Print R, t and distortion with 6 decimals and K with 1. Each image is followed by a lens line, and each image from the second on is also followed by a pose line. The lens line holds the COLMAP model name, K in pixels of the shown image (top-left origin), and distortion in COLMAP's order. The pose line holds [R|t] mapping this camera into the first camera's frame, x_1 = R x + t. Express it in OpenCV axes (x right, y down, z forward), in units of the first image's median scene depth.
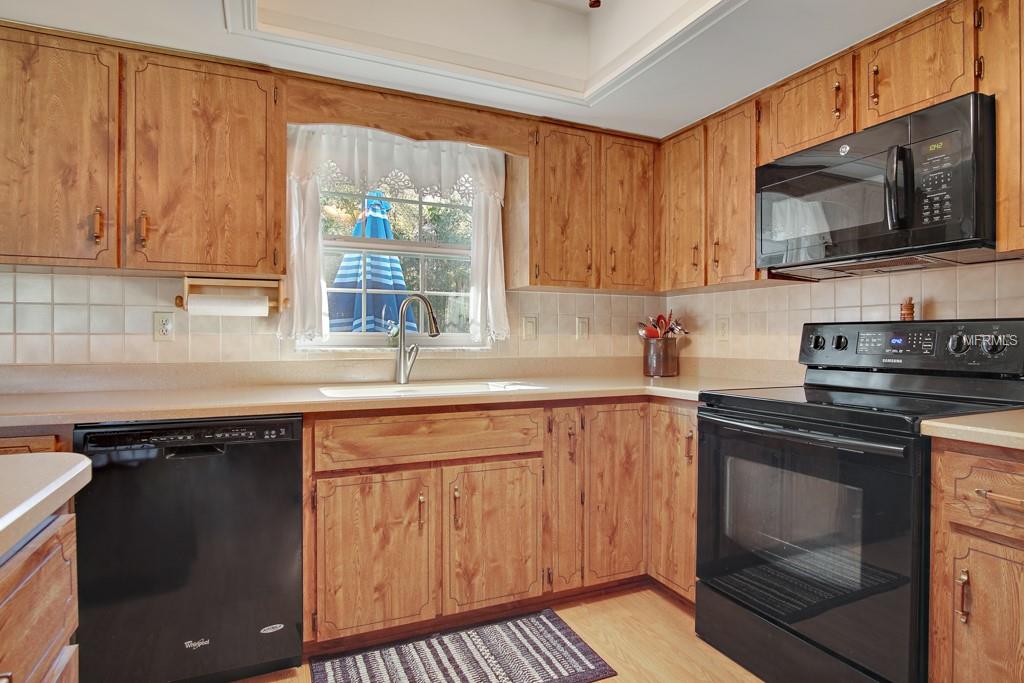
lens RADIAL K [[548.5, 0, 480.5], [0, 548.5, 343.4], [0, 0, 1]] dist [-0.020505, -0.001939]
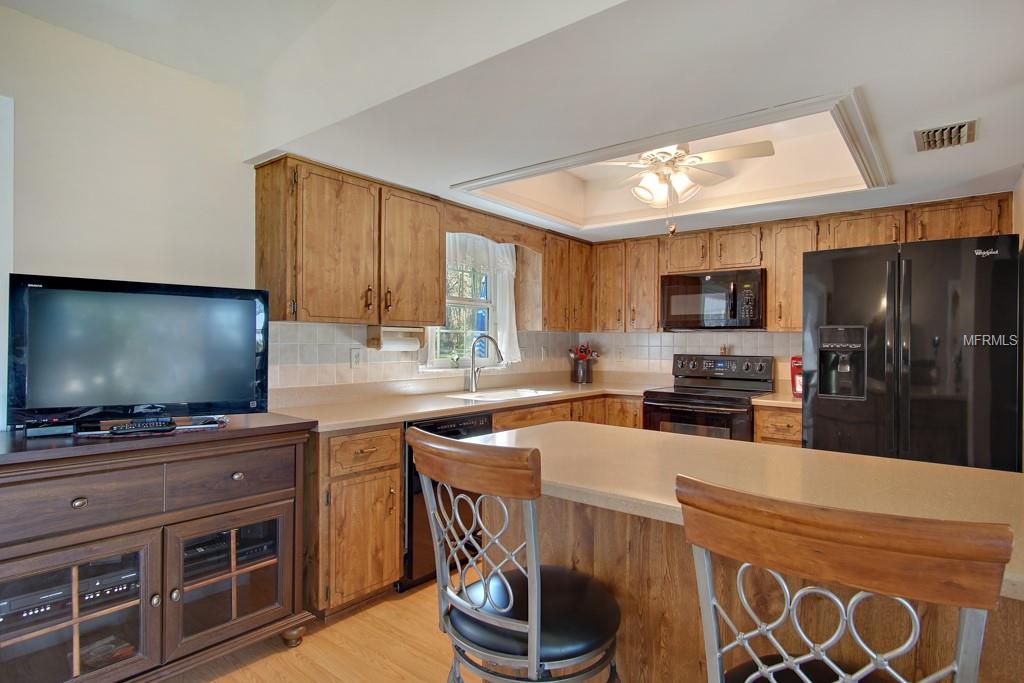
lens RADIAL K [[548.5, 0, 495.0], [0, 548.5, 345.0], [0, 0, 1]] dist [-0.020505, -0.001939]
pose [[0.893291, 0.006430, 0.449433, -0.964605], [-0.003893, 0.999971, -0.006568, -0.061582], [-0.449462, 0.004117, 0.893290, -0.517689]]
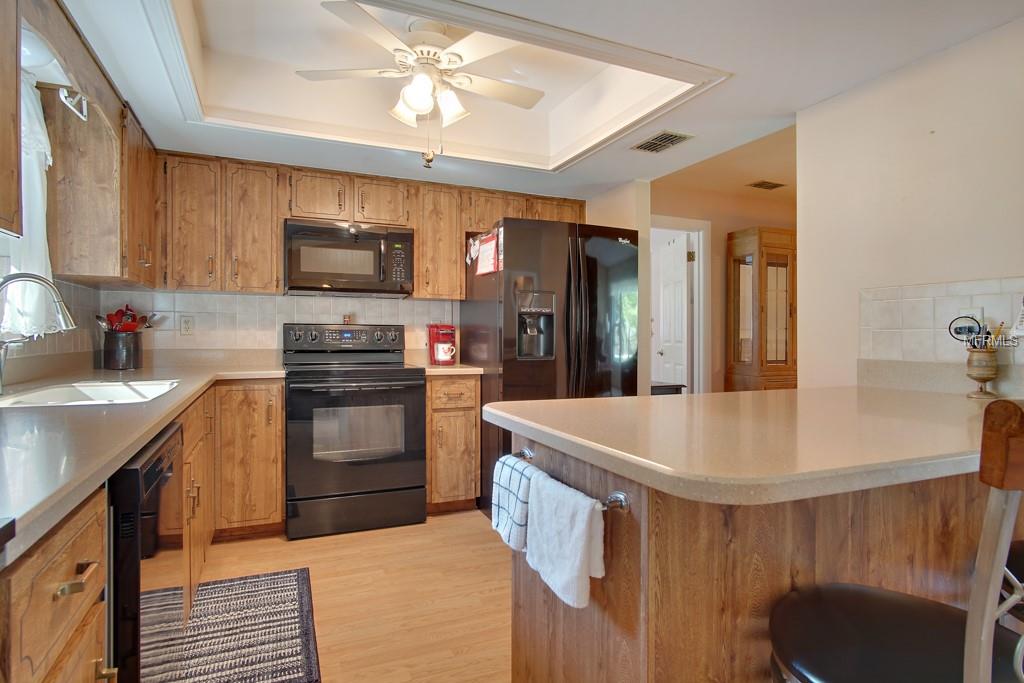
lens RADIAL K [[548.5, 0, 528.4], [0, 548.5, 335.1], [0, 0, 1]] dist [-0.020505, -0.001939]
pose [[-0.018265, 0.000441, 0.999833, -1.052327], [0.002284, 0.999997, -0.000400, -0.002419], [-0.999831, 0.002276, -0.018266, 0.391724]]
